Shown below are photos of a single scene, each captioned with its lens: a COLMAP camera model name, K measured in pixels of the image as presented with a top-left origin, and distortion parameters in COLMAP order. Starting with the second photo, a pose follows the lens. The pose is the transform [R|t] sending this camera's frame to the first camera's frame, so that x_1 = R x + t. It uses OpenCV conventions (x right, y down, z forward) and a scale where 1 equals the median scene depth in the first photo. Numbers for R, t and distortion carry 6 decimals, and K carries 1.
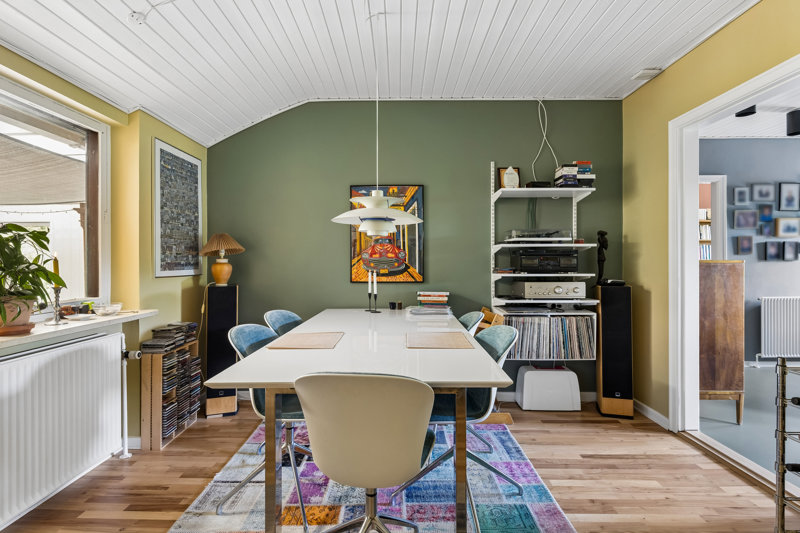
lens RADIAL K [[395.3, 0, 400.0], [0, 395.3, 261.9], [0, 0, 1]] dist [-0.001583, -0.000076]
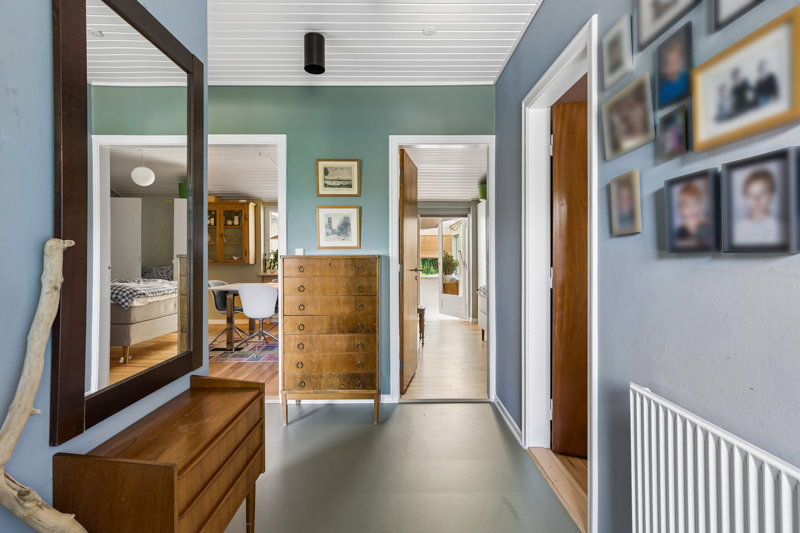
lens RADIAL K [[402.6, 0, 401.2], [0, 402.6, 253.3], [0, 0, 1]] dist [0.000209, 0.000049]
pose [[0.007193, -0.003737, -0.999967, 1.710828], [0.001885, 0.999991, -0.003724, -0.003307], [0.999972, -0.001858, 0.007200, 1.183167]]
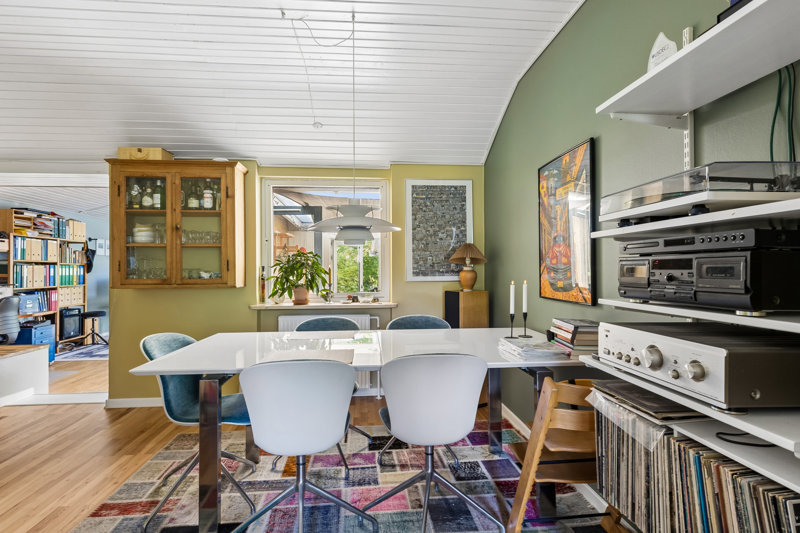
lens RADIAL K [[415.4, 0, 400.0], [0, 415.4, 266.5], [0, 0, 1]] dist [0.000988, 0.000188]
pose [[0.094012, -0.011499, -0.995505, 0.689763], [0.005012, 0.999926, -0.011077, 0.004176], [0.995558, -0.003948, 0.094063, 0.718055]]
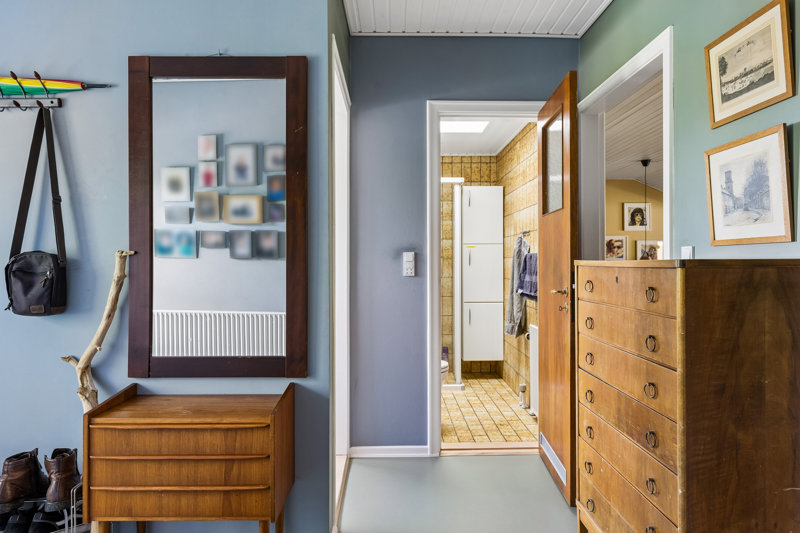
lens RADIAL K [[471.2, 0, 400.0], [0, 471.2, 266.5], [0, 0, 1]] dist [-0.005017, -0.001429]
pose [[-0.999864, -0.001399, -0.016454, 1.030550], [-0.001590, 0.999932, 0.011555, -0.000641], [0.016437, 0.011579, -0.999798, 1.519045]]
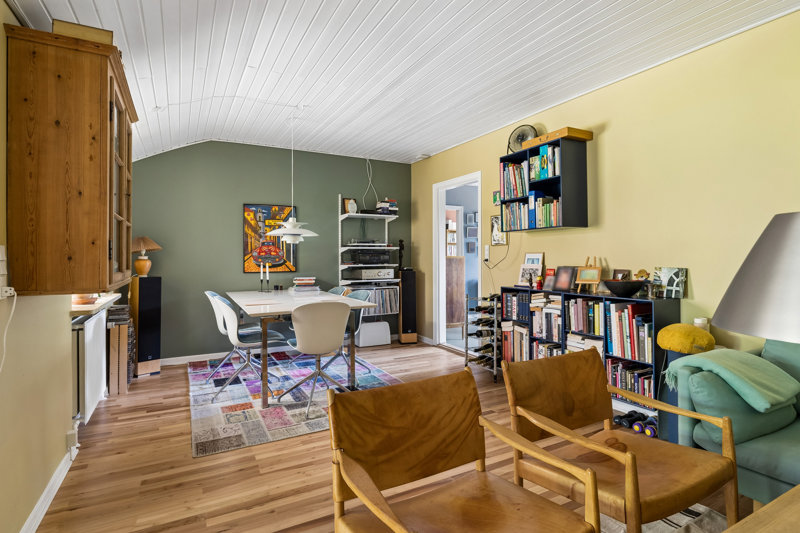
lens RADIAL K [[402.6, 0, 401.2], [0, 402.6, 253.3], [0, 0, 1]] dist [0.000209, 0.000049]
pose [[0.878717, 0.001328, 0.477340, -0.348687], [0.002783, 0.999965, -0.007905, -0.004880], [-0.477334, 0.008275, 0.878683, -0.580864]]
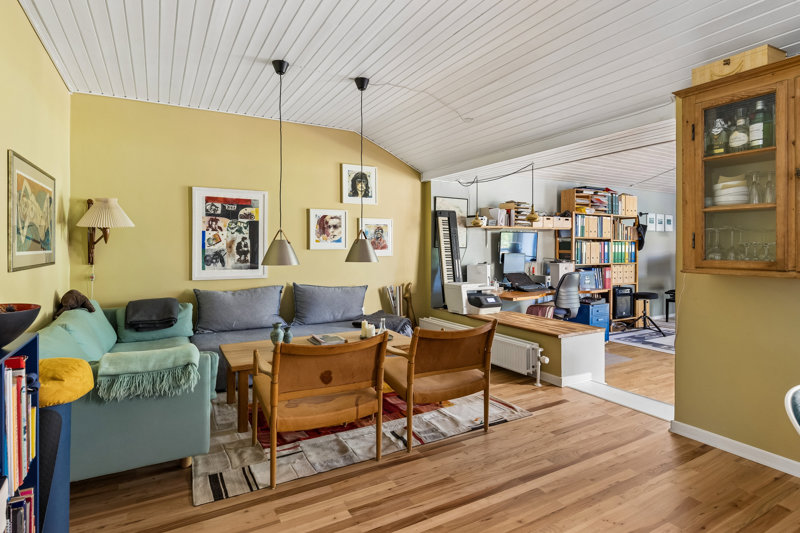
lens RADIAL K [[426.4, 0, 396.6], [0, 426.4, 248.5], [0, 0, 1]] dist [0.002938, 0.000207]
pose [[-0.869591, -0.004583, -0.493751, 0.397581], [-0.005195, 0.999986, -0.000132, 0.004108], [0.493745, 0.002450, -0.869603, 0.502892]]
